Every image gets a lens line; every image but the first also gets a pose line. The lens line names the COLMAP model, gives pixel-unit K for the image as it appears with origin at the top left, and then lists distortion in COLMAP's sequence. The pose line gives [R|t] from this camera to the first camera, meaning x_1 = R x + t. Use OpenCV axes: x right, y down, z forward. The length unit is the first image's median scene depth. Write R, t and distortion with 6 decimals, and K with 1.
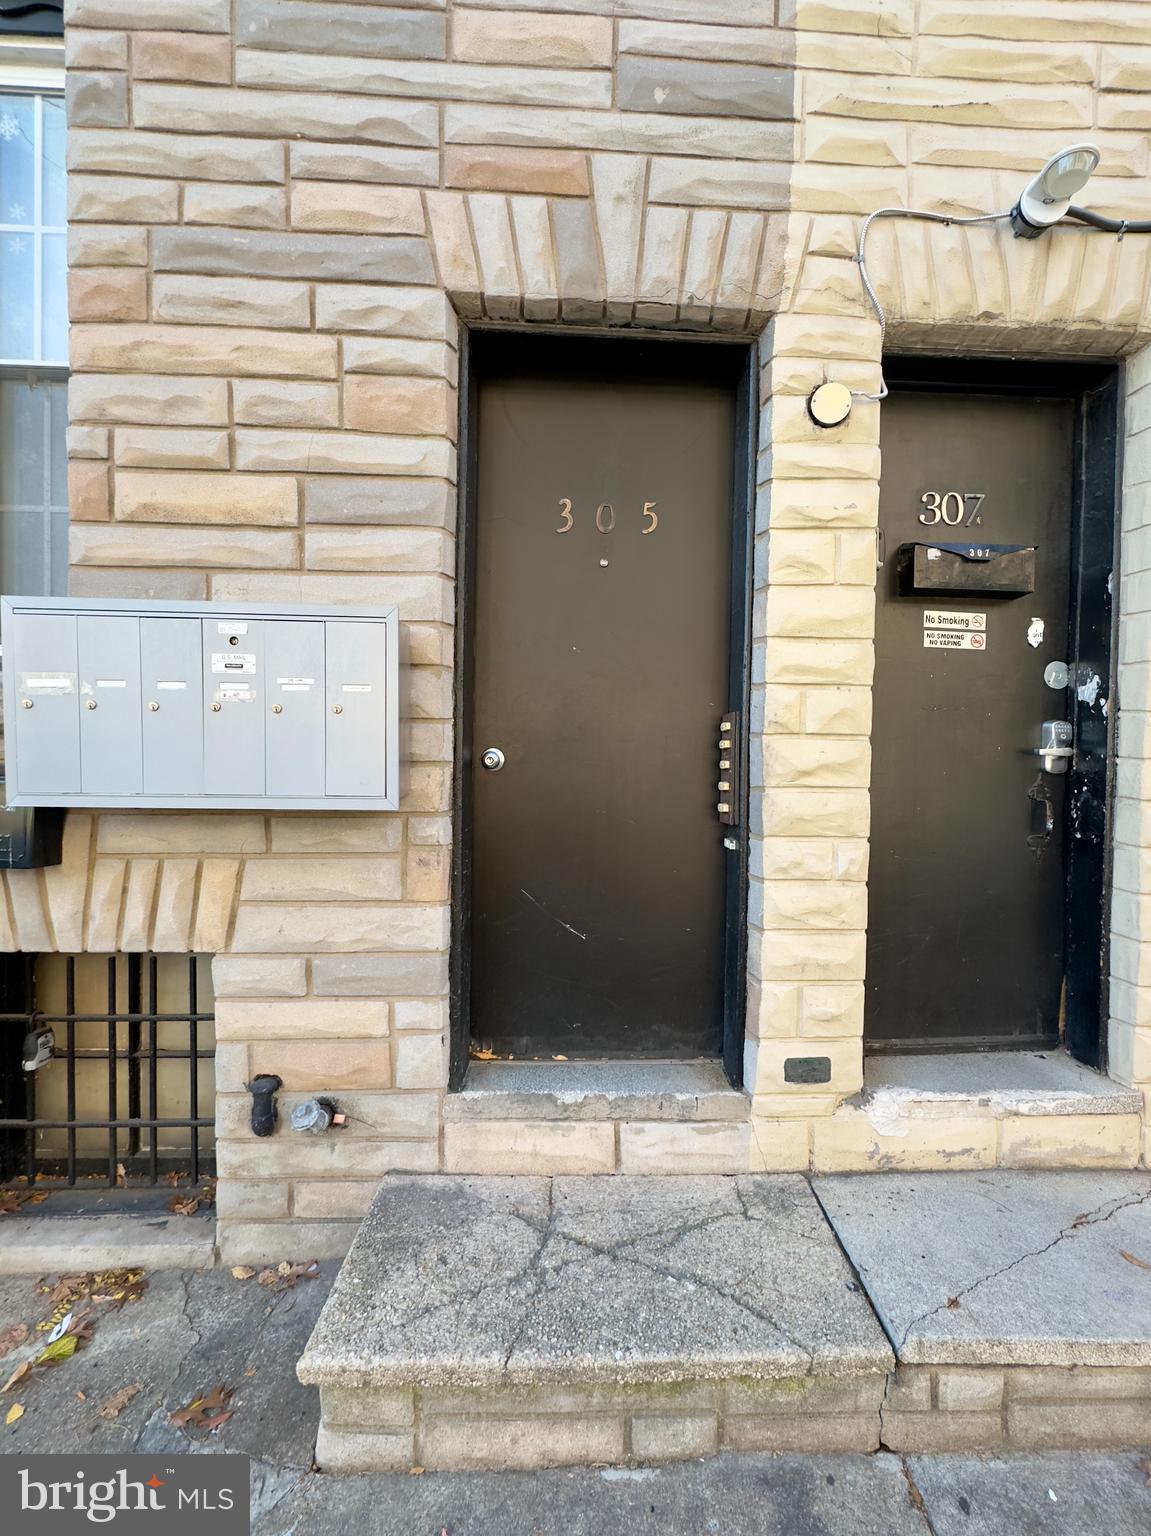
lens RADIAL K [[654.7, 0, 575.5], [0, 654.7, 768.0], [0, 0, 1]] dist [-0.000683, -0.000221]
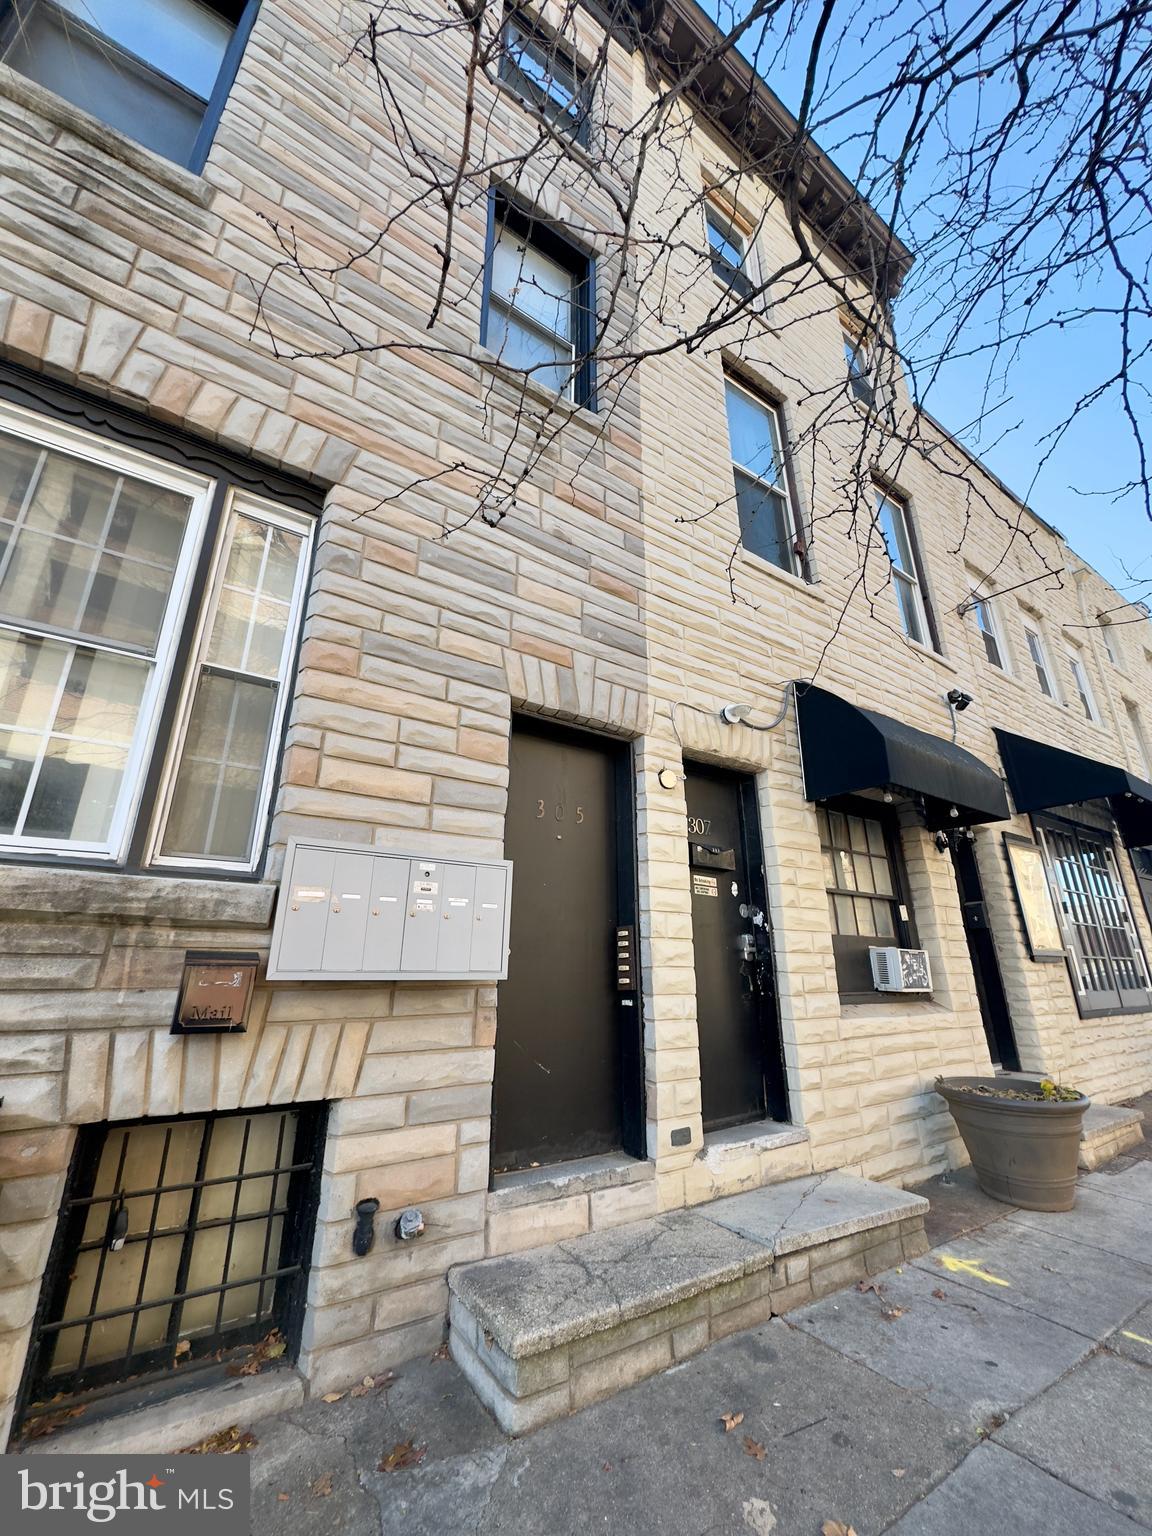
lens RADIAL K [[609.8, 0, 574.6], [0, 609.8, 763.3], [0, 0, 1]] dist [-0.000232, -0.000513]
pose [[0.855122, 0.157223, 0.494012, -0.866693], [0.018725, 0.942917, -0.332502, 0.056327], [-0.518089, 0.293580, 0.803364, -0.465460]]
